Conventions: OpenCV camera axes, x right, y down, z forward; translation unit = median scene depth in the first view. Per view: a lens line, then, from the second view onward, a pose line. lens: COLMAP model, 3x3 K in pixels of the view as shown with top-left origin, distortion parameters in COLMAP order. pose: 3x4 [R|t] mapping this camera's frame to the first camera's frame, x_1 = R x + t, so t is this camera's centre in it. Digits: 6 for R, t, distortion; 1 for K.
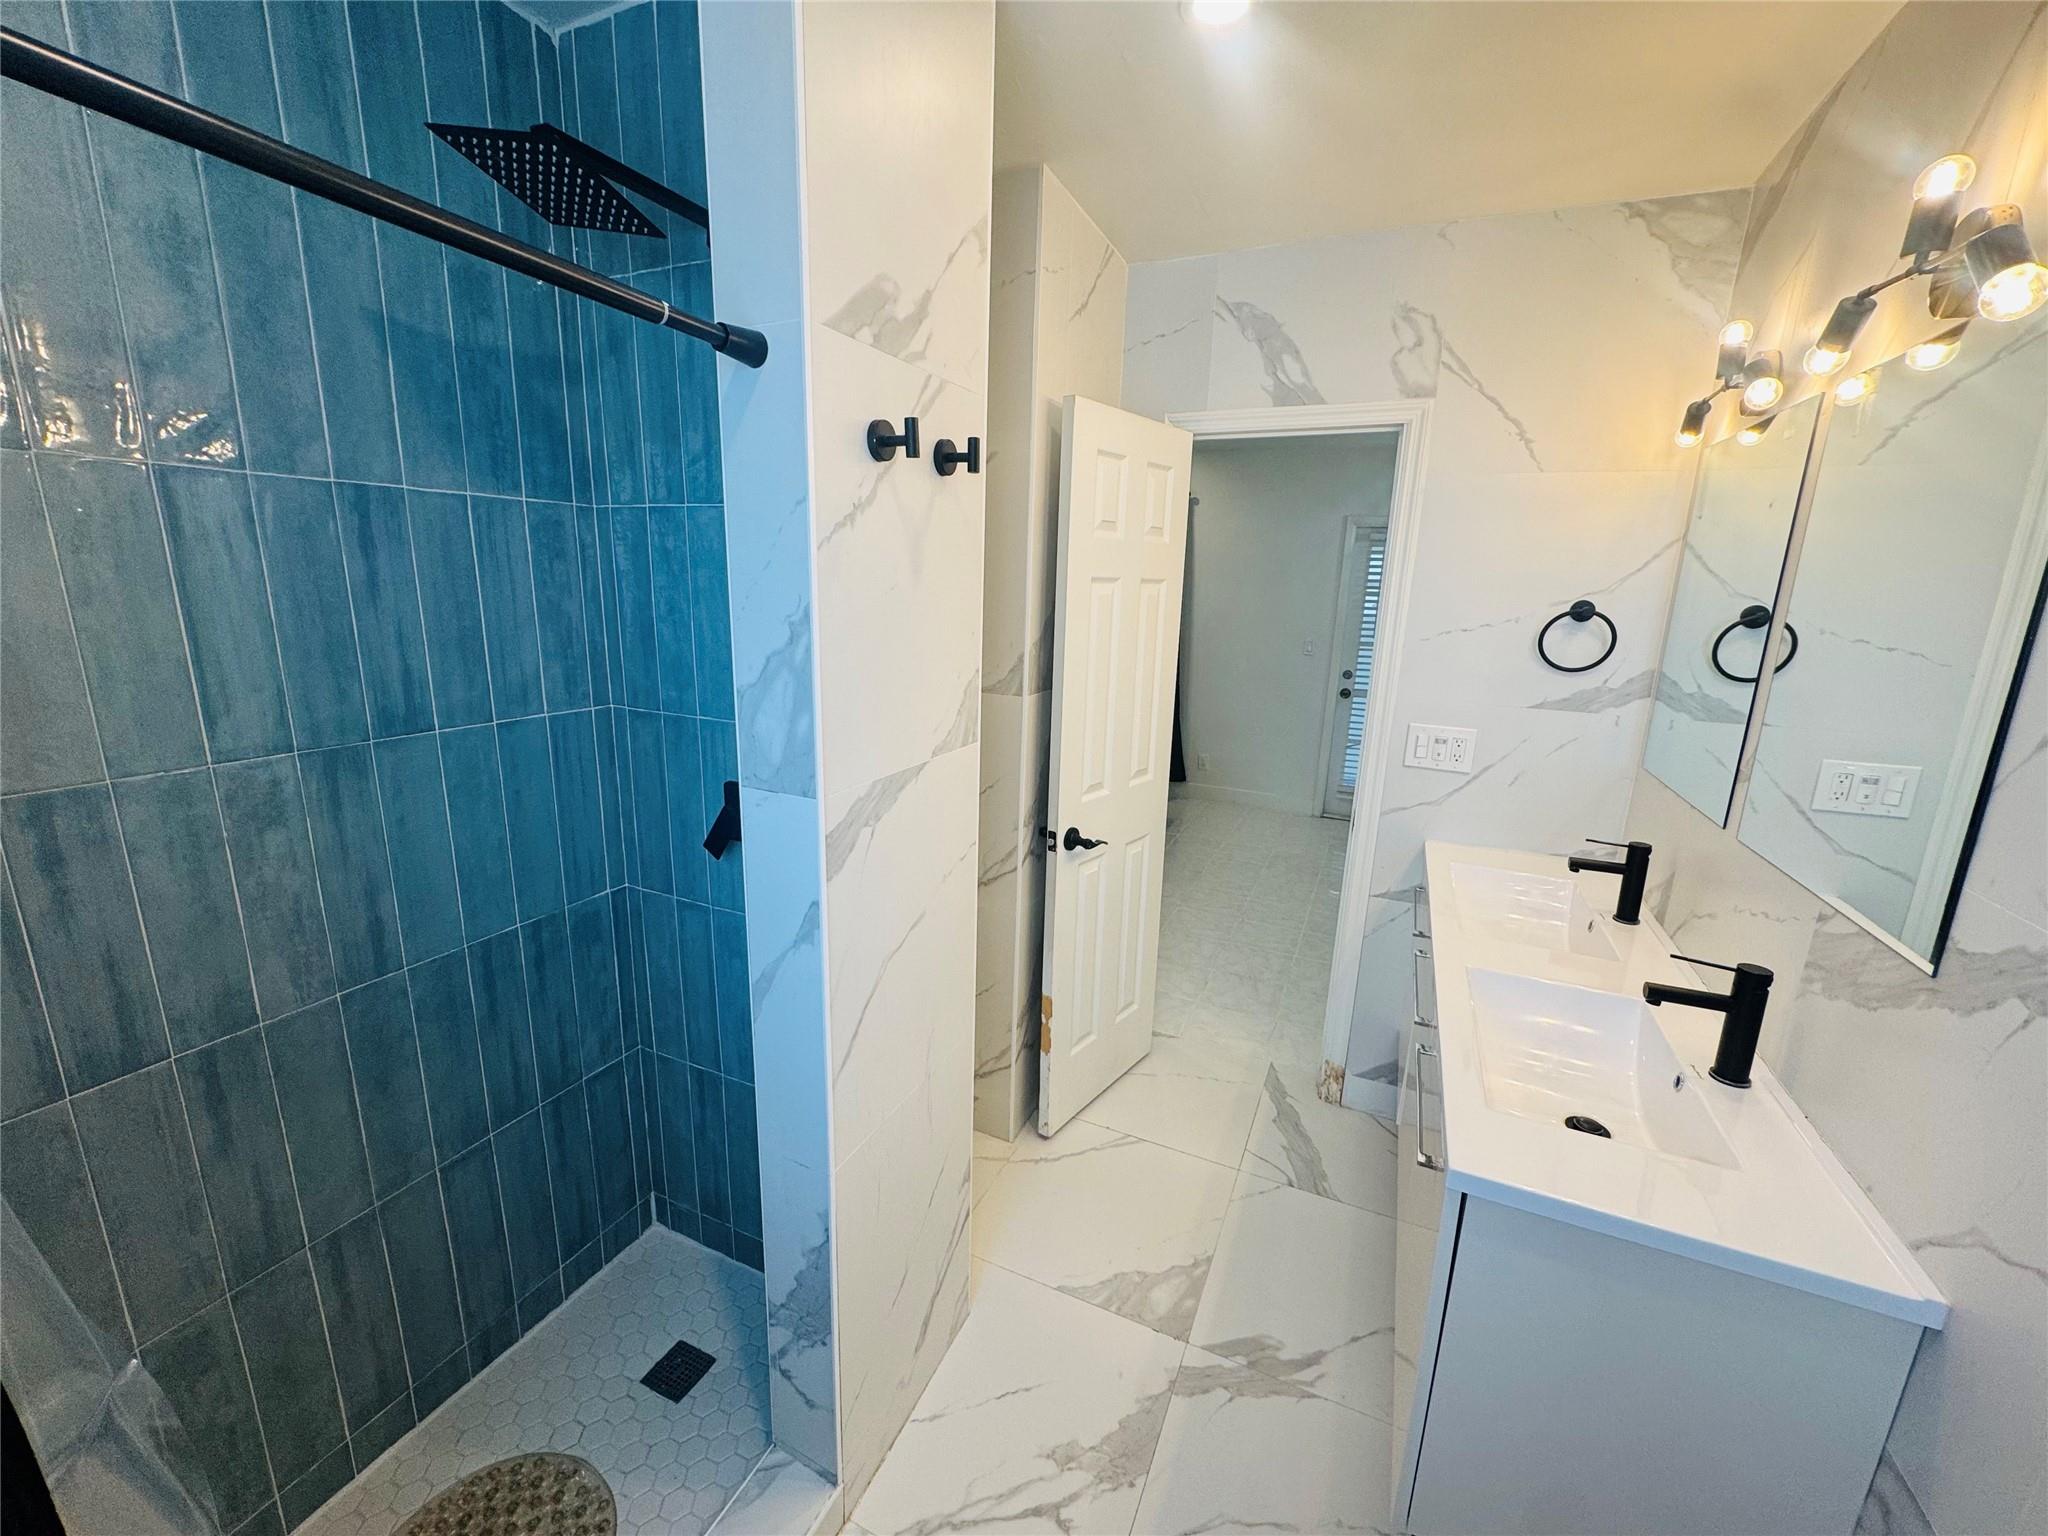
lens RADIAL K [[819.1, 0, 1023.3], [0, 819.1, 773.5], [0, 0, 1]] dist [-0.001181, 0.000269]
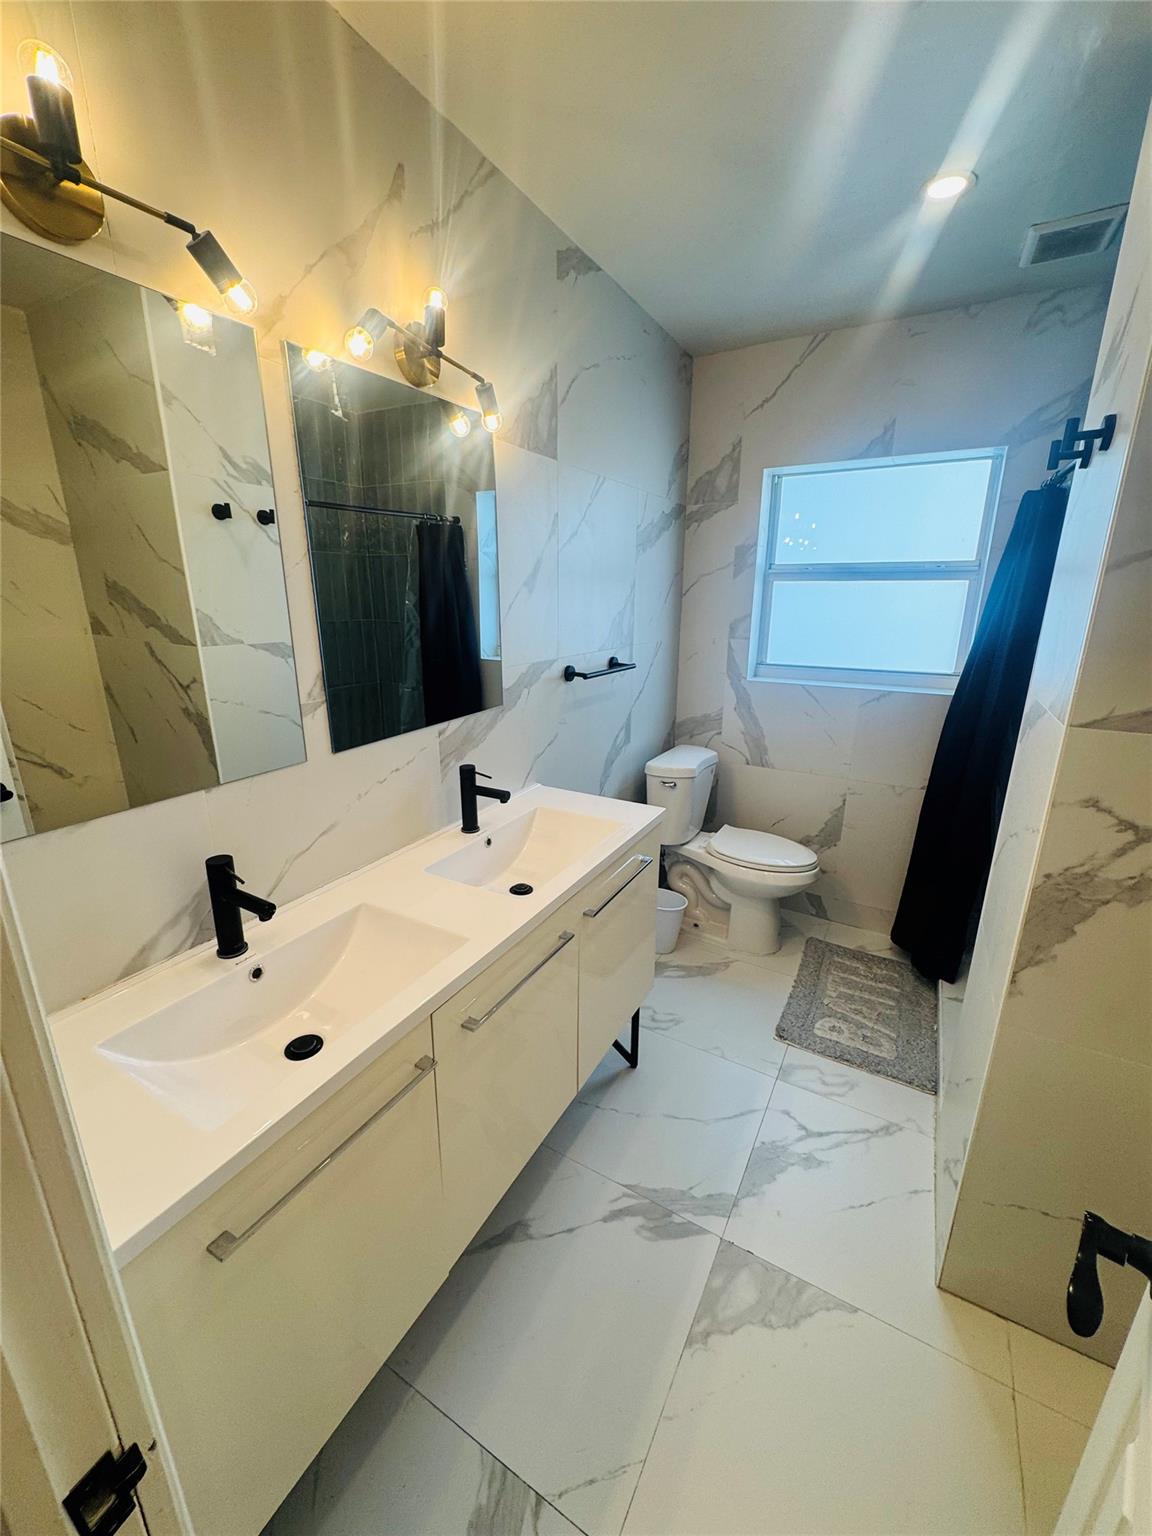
lens RADIAL K [[614.3, 0, 573.0], [0, 614.3, 769.5], [0, 0, 1]] dist [-0.001181, 0.000269]
pose [[-0.995416, -0.051739, 0.080440, 0.372621], [-0.006183, 0.874096, 0.485715, -0.283761], [-0.095442, 0.482991, -0.870408, 1.455214]]
